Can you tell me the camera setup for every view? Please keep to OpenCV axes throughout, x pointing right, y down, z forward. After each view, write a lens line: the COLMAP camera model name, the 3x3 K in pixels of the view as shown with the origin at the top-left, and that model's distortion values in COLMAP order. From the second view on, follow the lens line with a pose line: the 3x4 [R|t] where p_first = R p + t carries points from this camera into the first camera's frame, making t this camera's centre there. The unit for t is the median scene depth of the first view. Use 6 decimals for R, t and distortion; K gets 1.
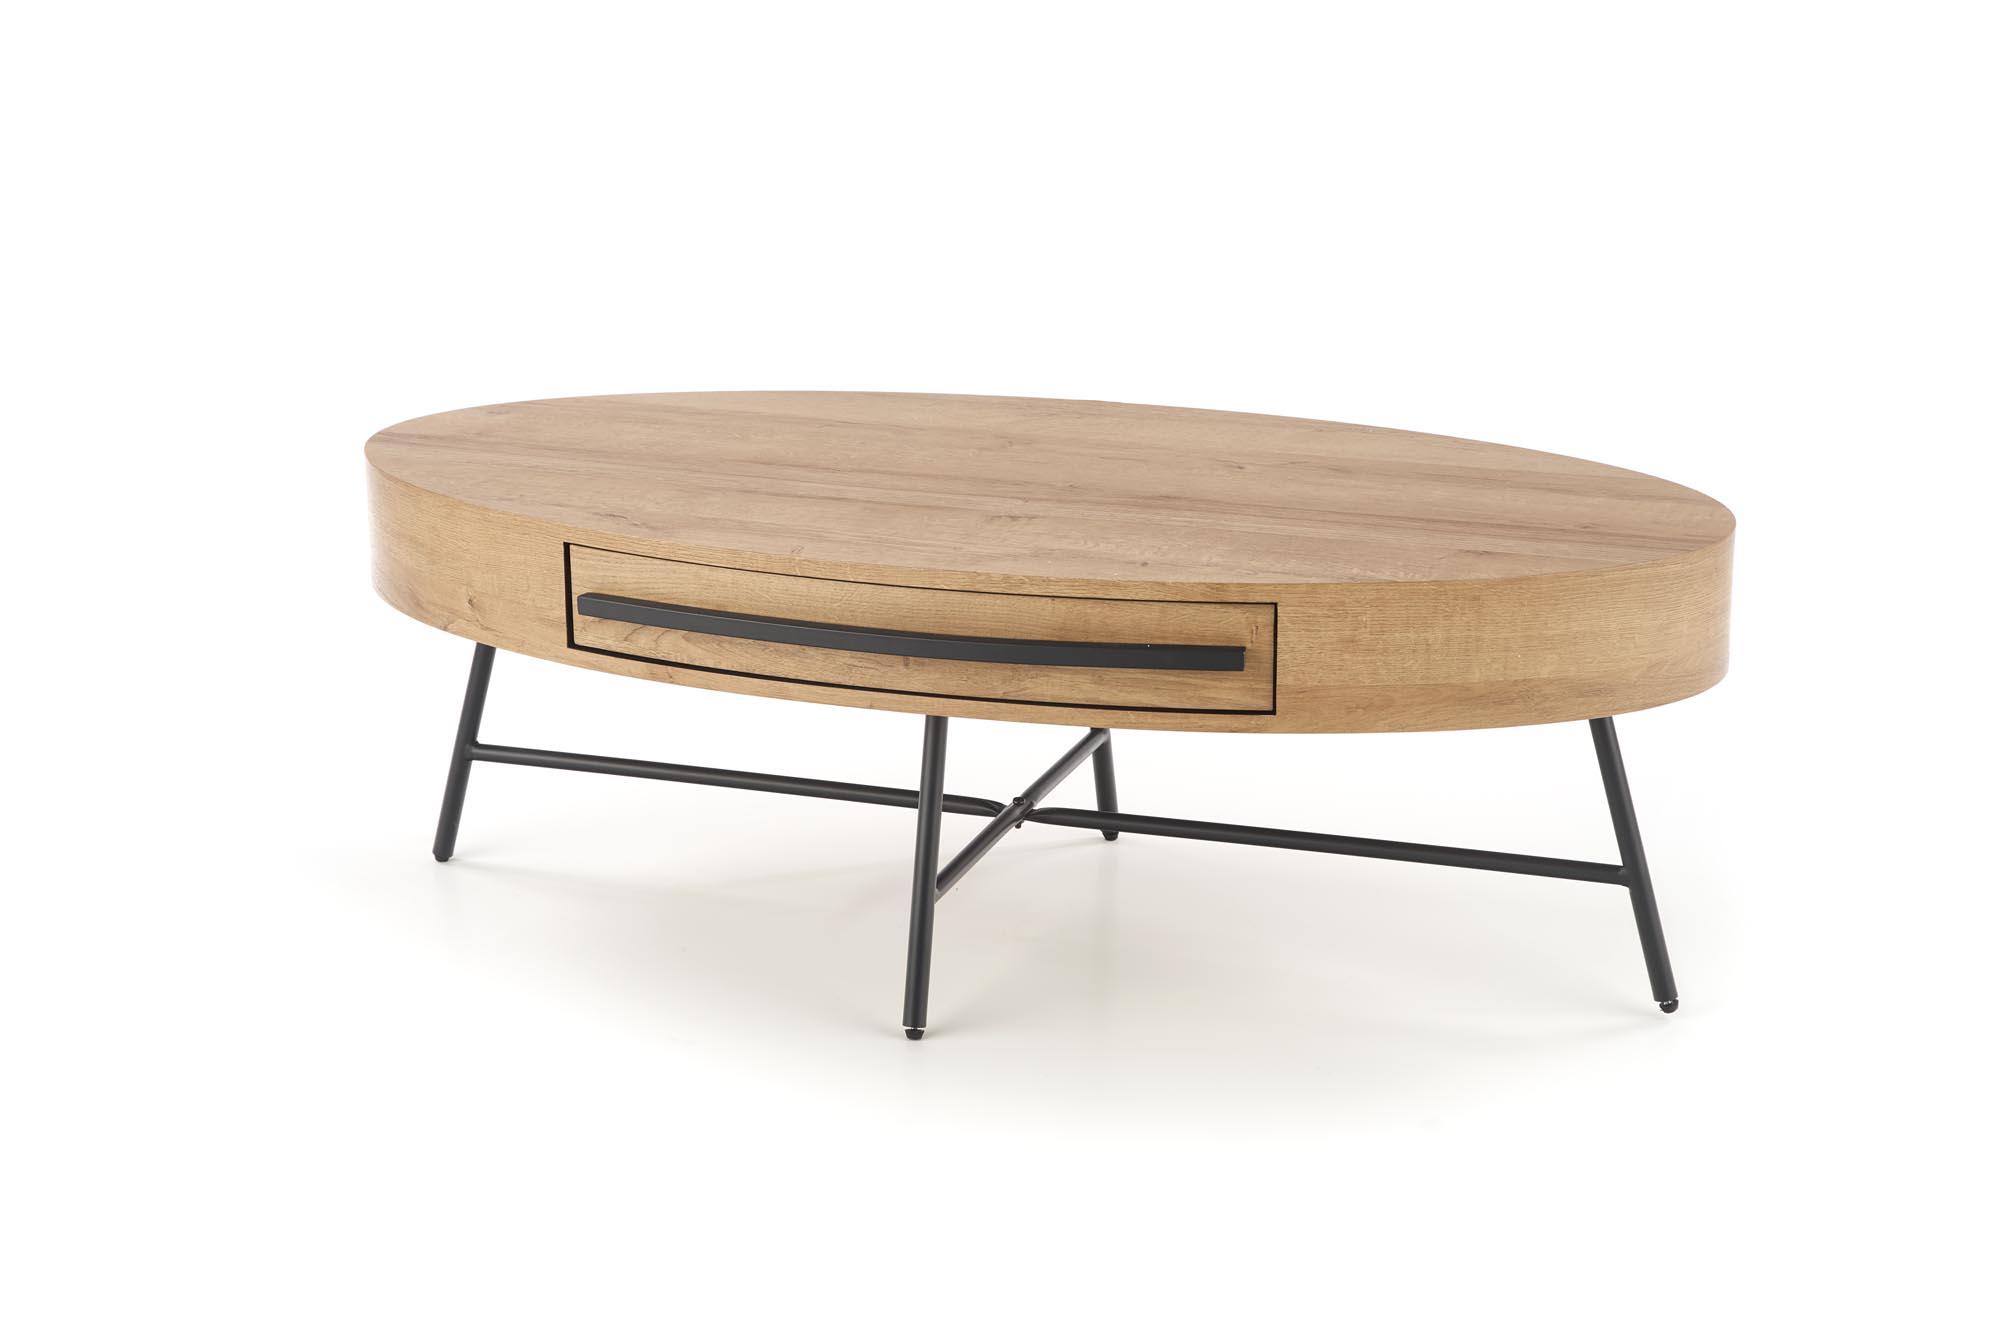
lens RADIAL K [[4072.7, 0, 1000.0], [0, 4072.7, 667.5], [0, 0, 1]] dist [-0.052222, -0.126107]
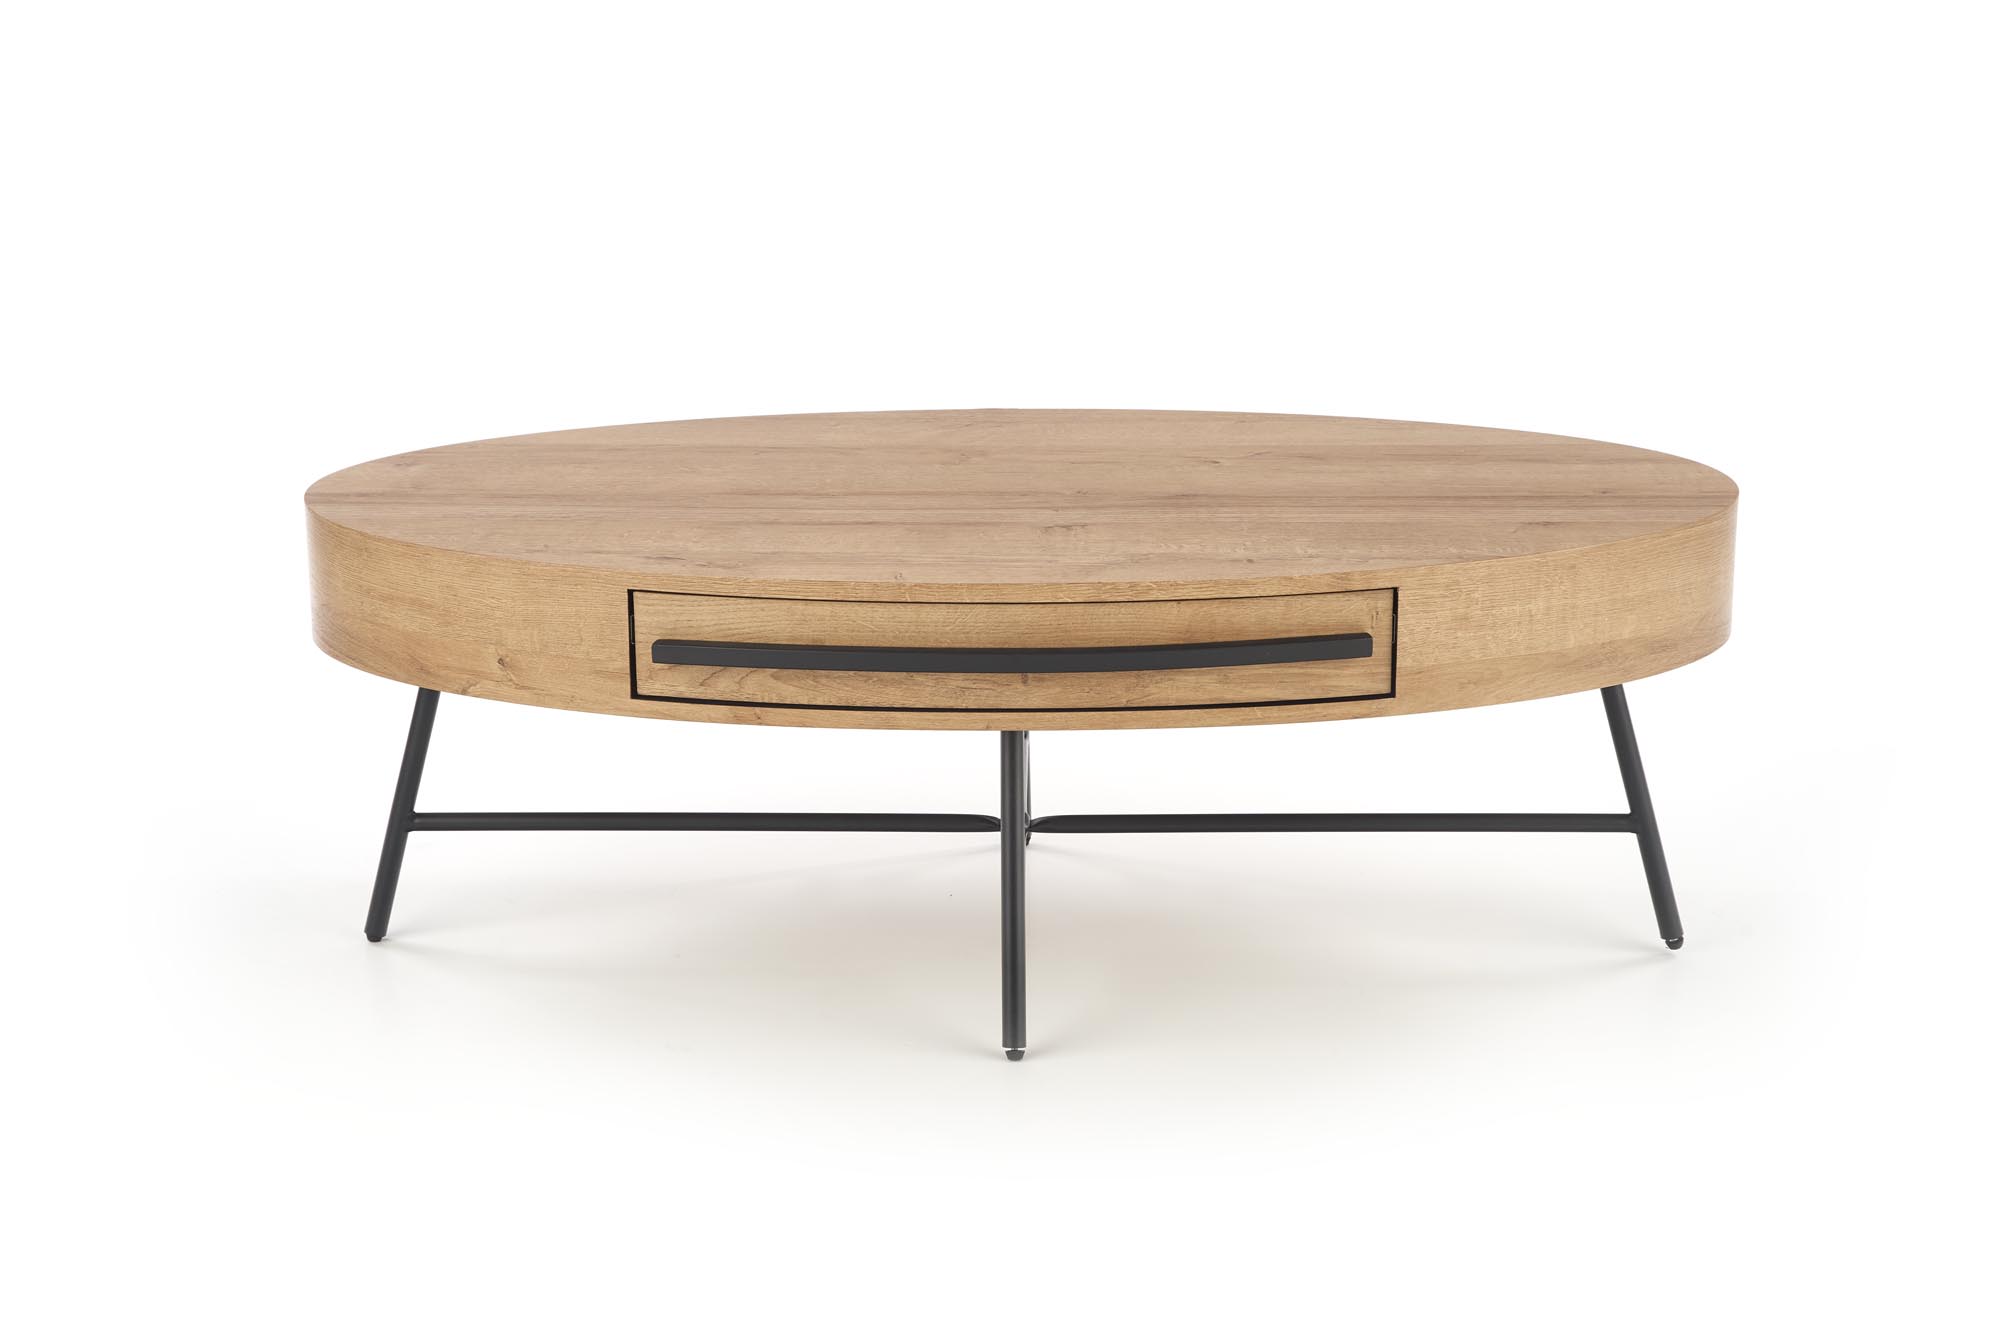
lens RADIAL K [[4072.7, 0, 1000.0], [0, 4072.7, 667.5], [0, 0, 1]] dist [-0.052222, -0.126107]
pose [[0.943944, -0.089517, 0.317737, -0.340744], [0.089862, 0.995861, 0.013602, -0.018103], [-0.317640, 0.015713, 0.948081, 0.062472]]
